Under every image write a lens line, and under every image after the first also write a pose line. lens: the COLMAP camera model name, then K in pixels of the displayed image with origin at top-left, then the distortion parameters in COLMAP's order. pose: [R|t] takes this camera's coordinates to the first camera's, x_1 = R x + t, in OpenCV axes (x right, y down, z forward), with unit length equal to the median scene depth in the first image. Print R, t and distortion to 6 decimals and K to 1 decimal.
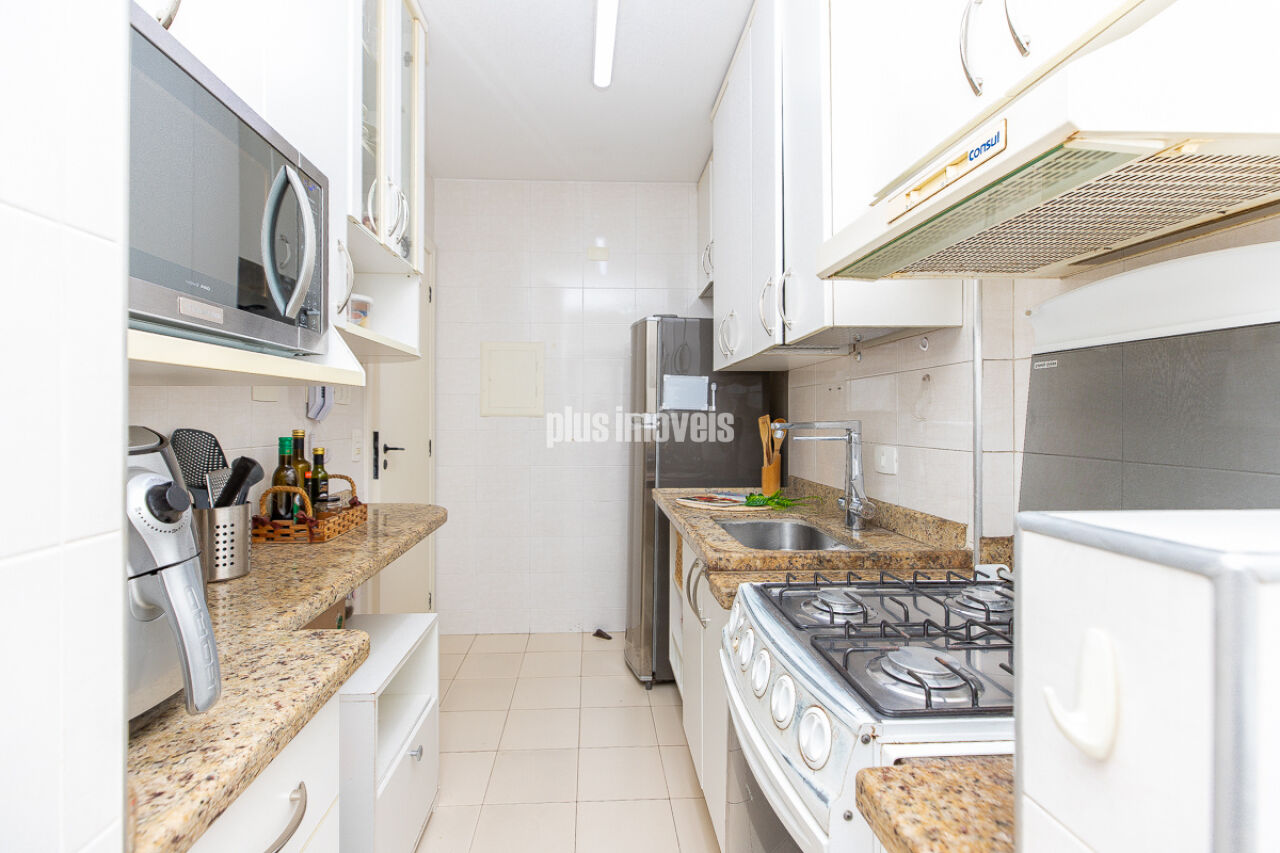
lens RADIAL K [[580.1, 0, 623.1], [0, 580.1, 414.6], [0, 0, 1]] dist [0.003171, -0.000069]
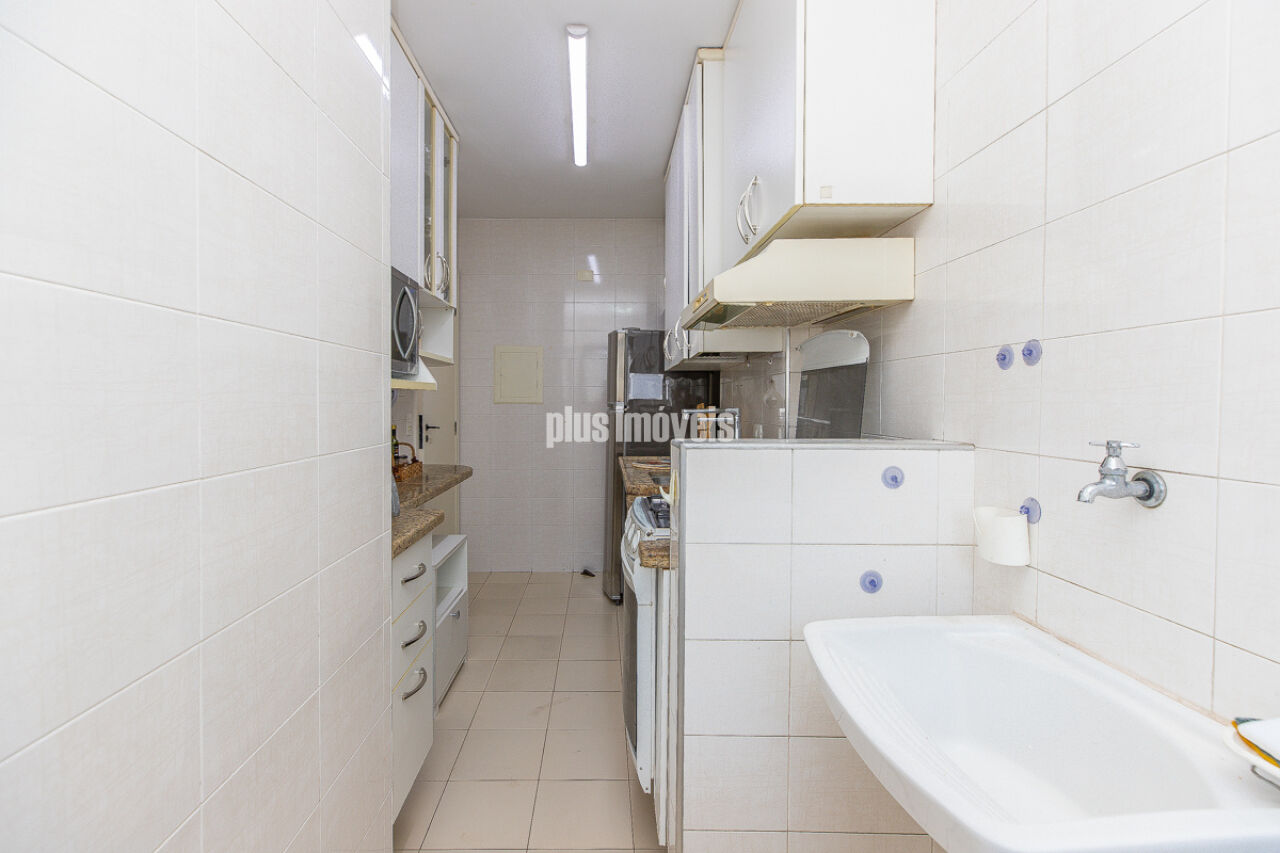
lens RADIAL K [[592.4, 0, 612.7], [0, 592.4, 403.7], [0, 0, 1]] dist [0.002427, 0.000057]
pose [[0.999249, 0.000847, -0.038733, 0.091804], [-0.000614, 0.999982, 0.006025, -0.006905], [0.038737, -0.005997, 0.999231, -0.404472]]
